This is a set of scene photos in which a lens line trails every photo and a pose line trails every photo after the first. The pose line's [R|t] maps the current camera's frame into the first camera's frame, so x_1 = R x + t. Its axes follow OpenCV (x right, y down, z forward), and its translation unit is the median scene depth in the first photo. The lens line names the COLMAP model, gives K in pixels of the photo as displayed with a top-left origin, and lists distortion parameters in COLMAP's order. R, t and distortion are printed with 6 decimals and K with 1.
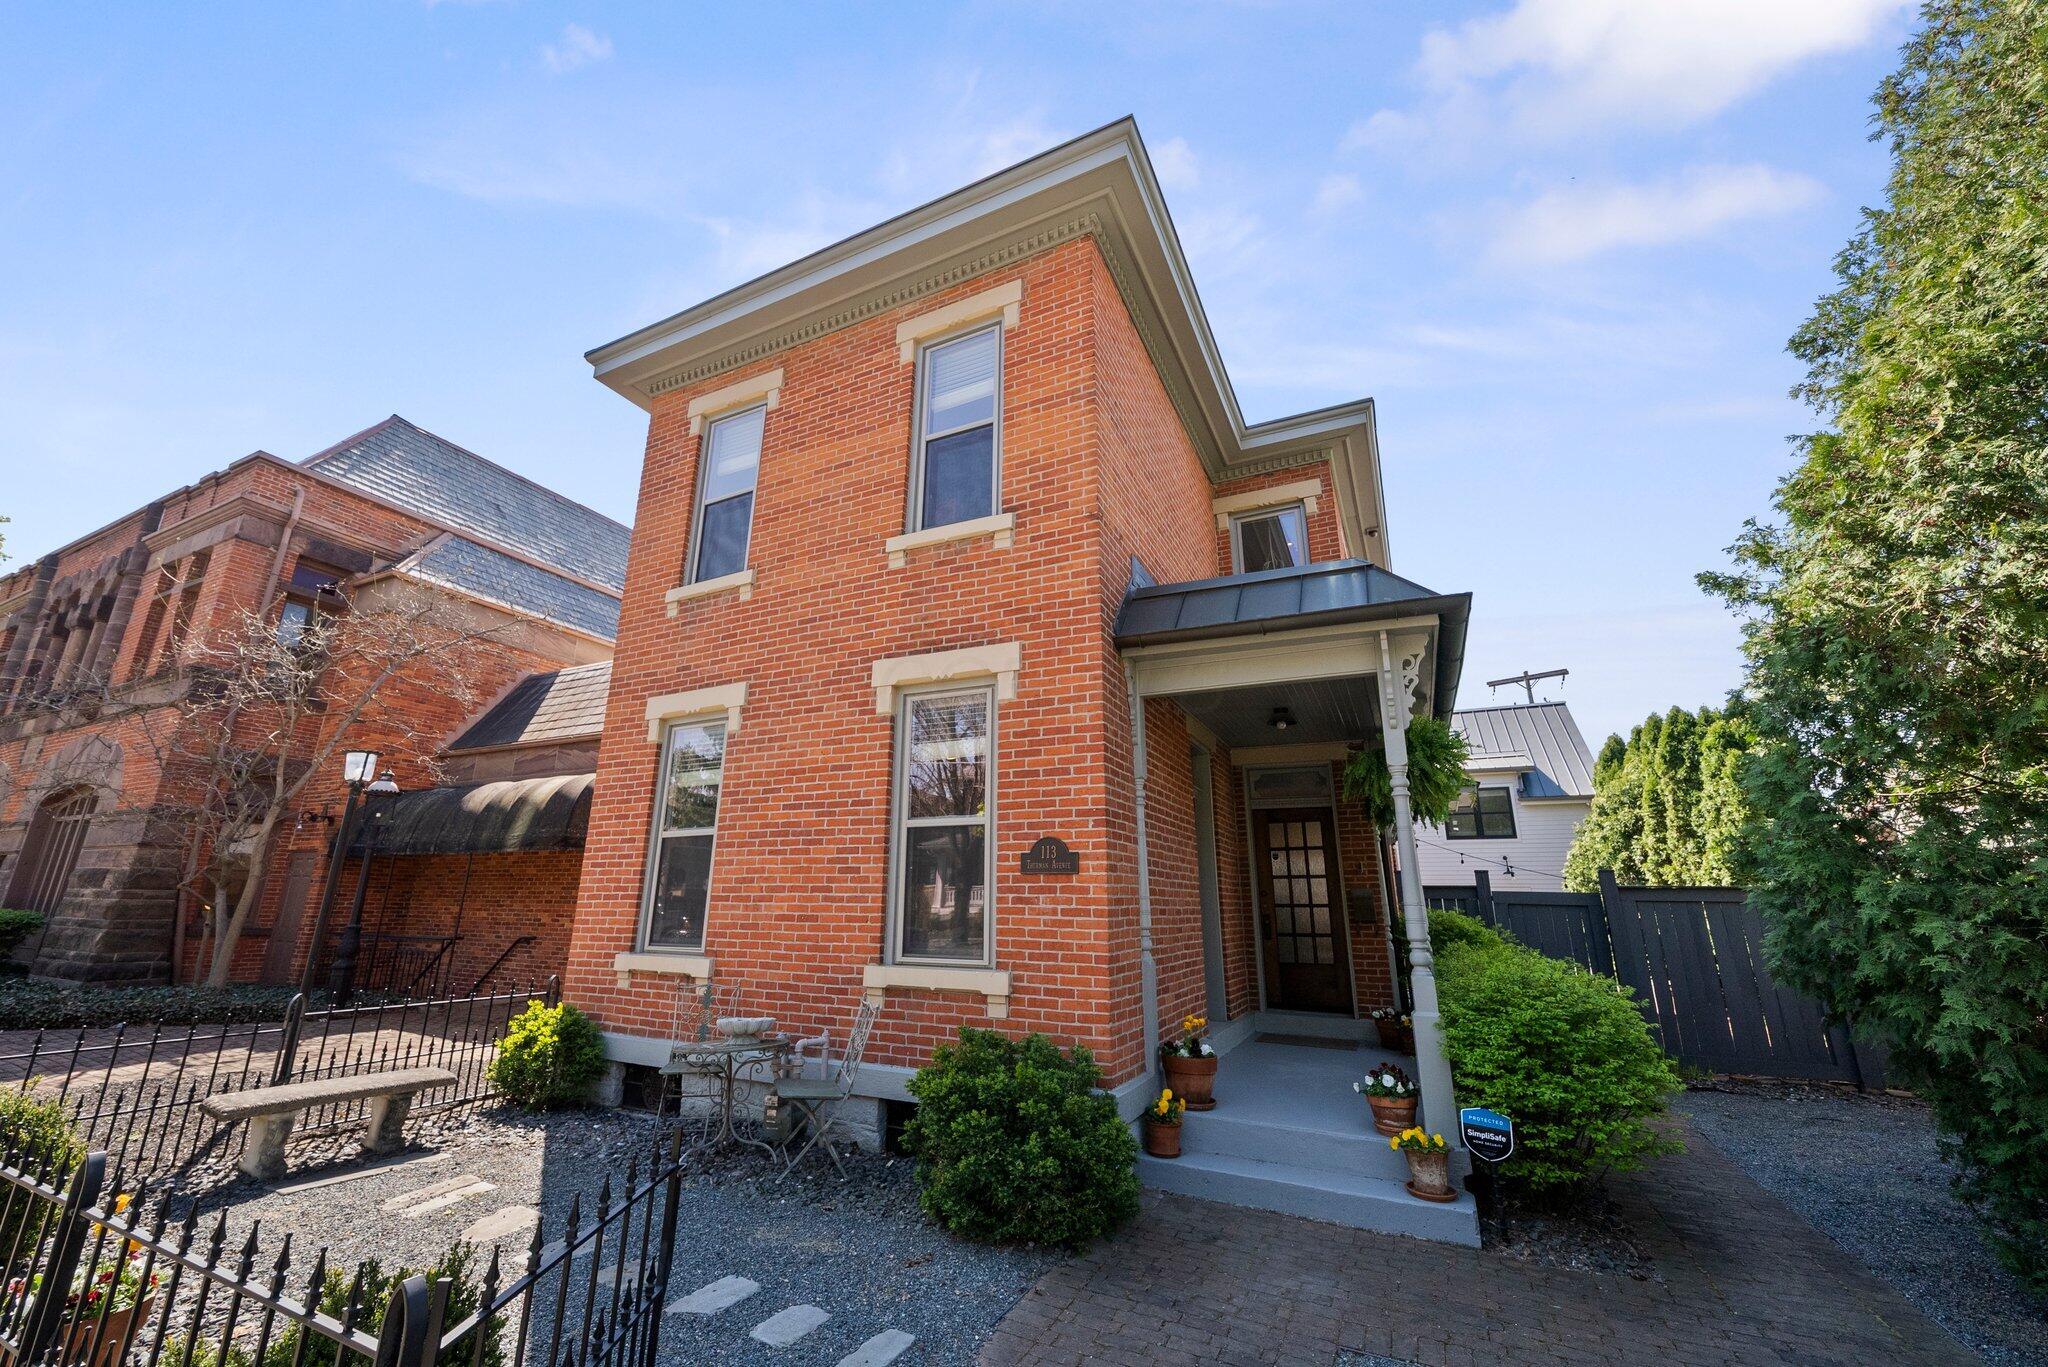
lens RADIAL K [[792.5, 0, 1030.5], [0, 792.5, 683.9], [0, 0, 1]] dist [-0.000664, 0.000359]
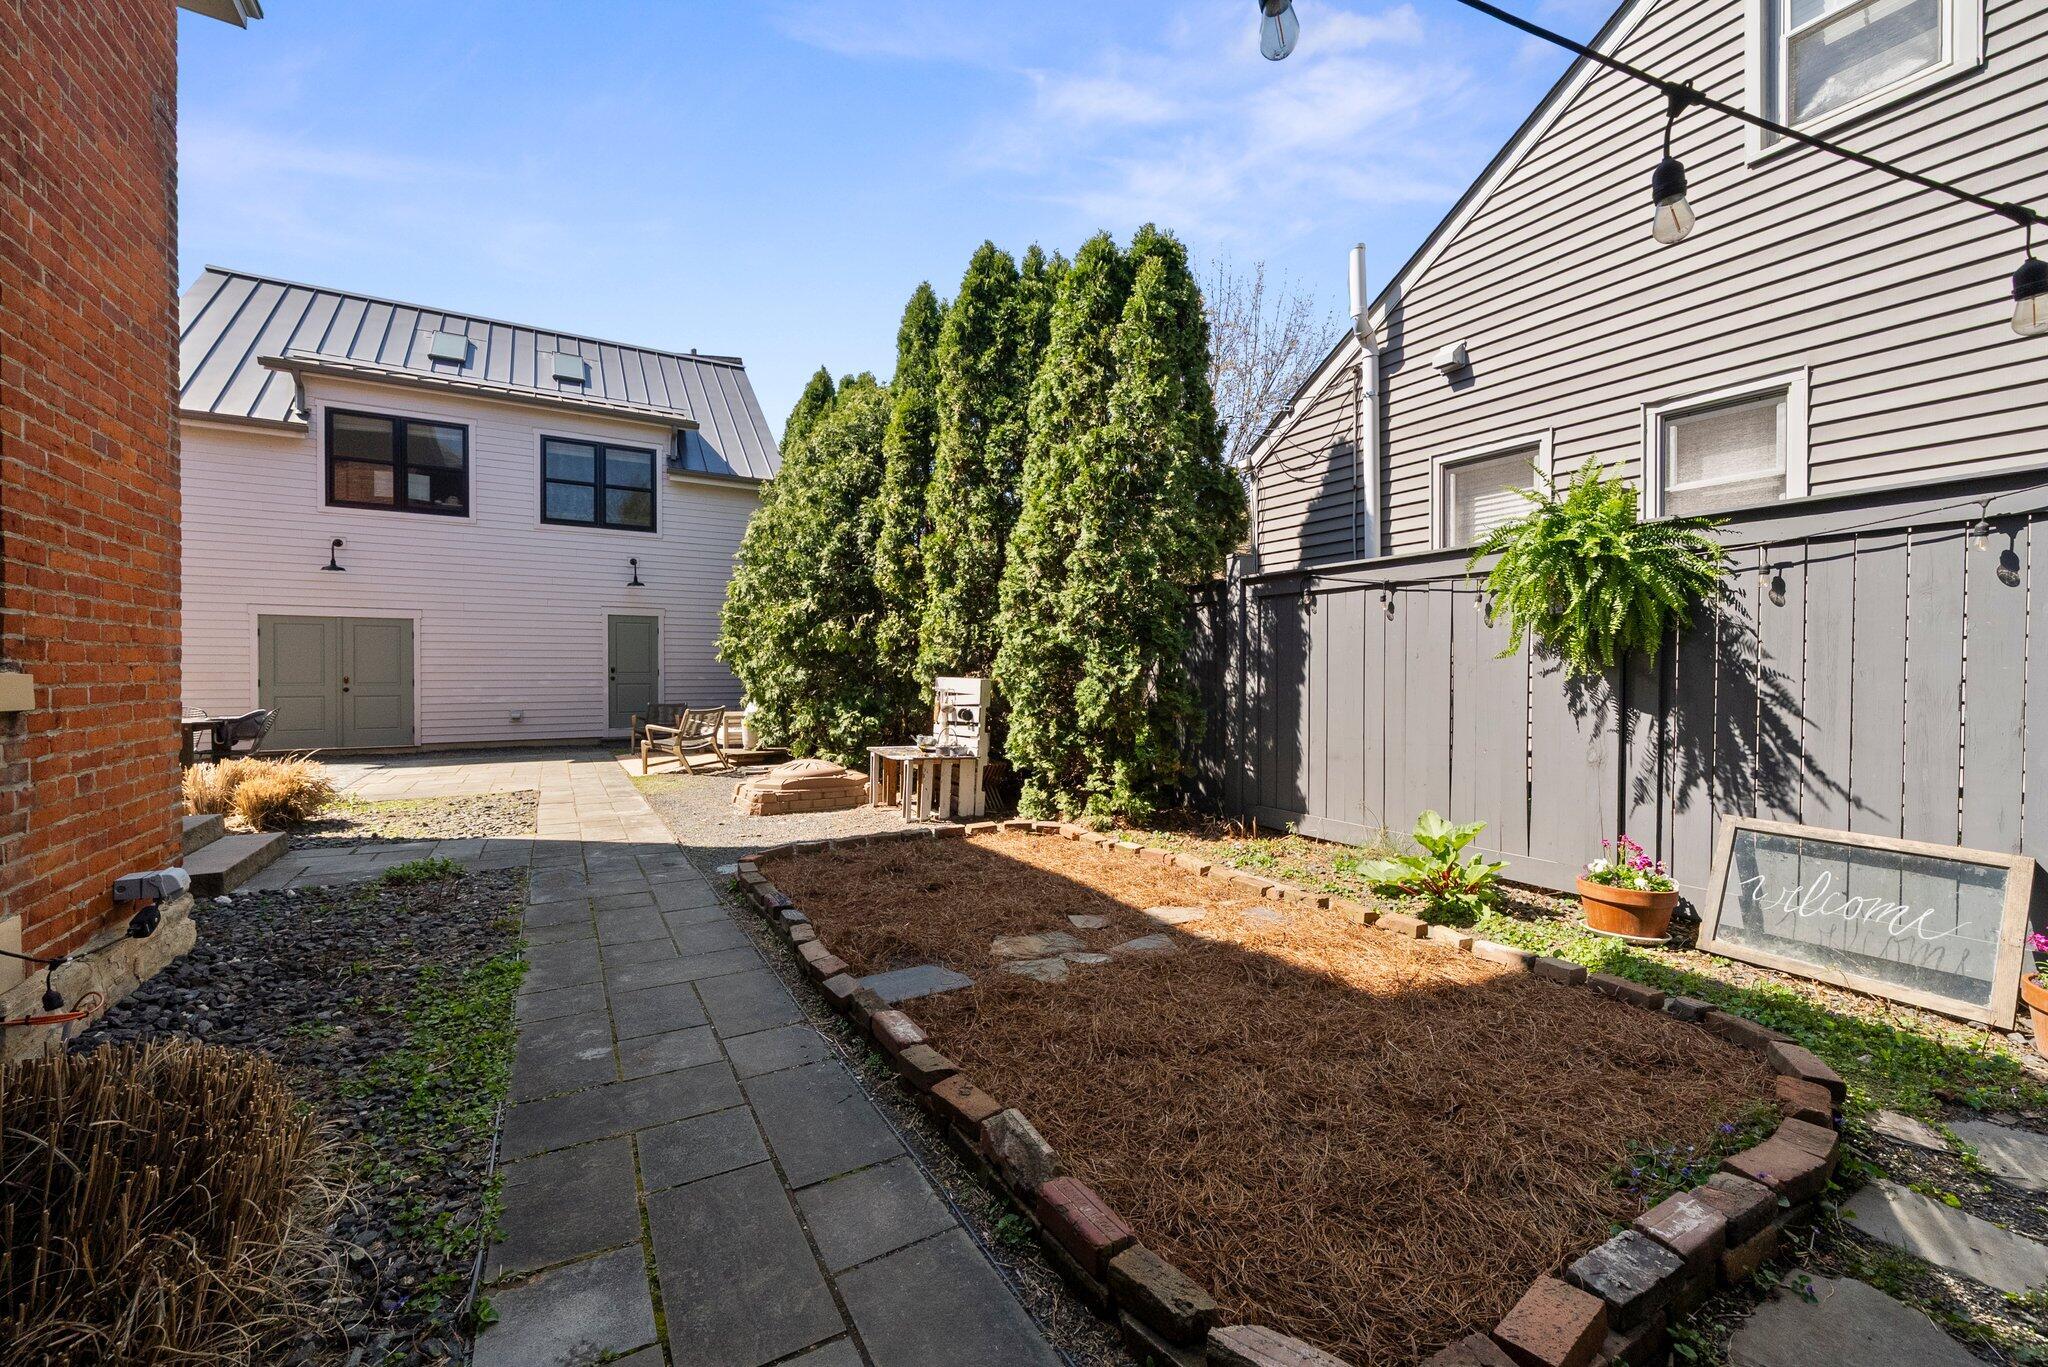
lens RADIAL K [[792.5, 0, 1012.0], [0, 792.5, 679.0], [0, 0, 1]] dist [-0.000664, 0.000359]
pose [[0.559388, -0.018736, 0.828694, 0.962367], [-0.221627, 0.959966, 0.171307, 0.527101], [-0.798728, -0.279488, 0.532841, 1.571691]]
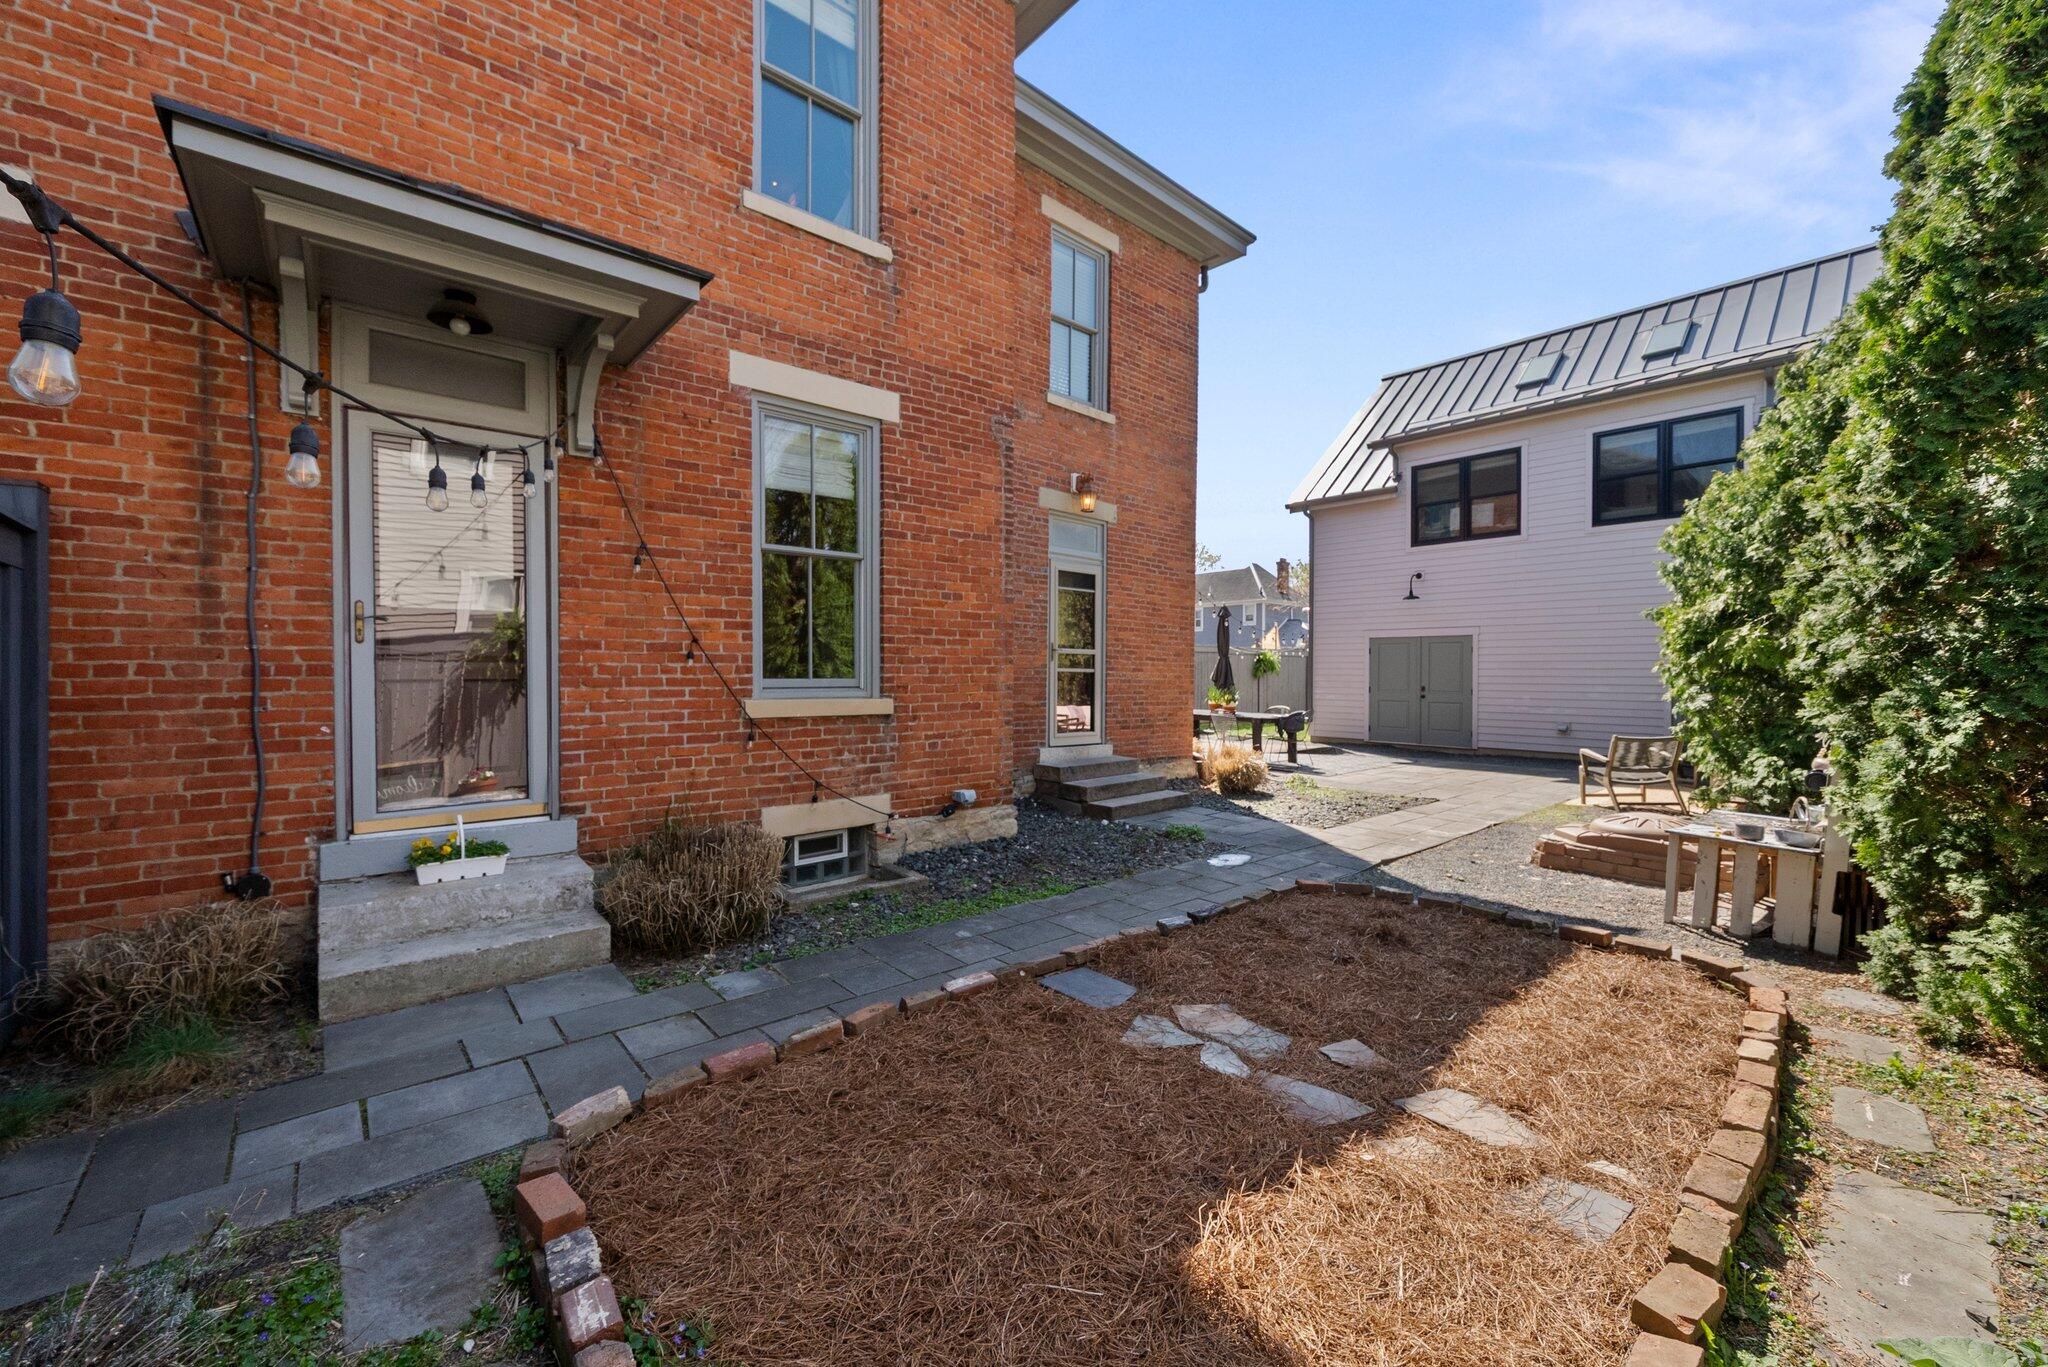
lens RADIAL K [[792.5, 0, 1017.5], [0, 792.5, 682.0], [0, 0, 1]] dist [-0.000664, 0.000359]
pose [[0.922374, -0.004277, -0.386274, 1.491885], [0.114325, 0.958167, 0.262386, 0.445211], [0.368993, -0.286179, 0.884277, 1.378579]]
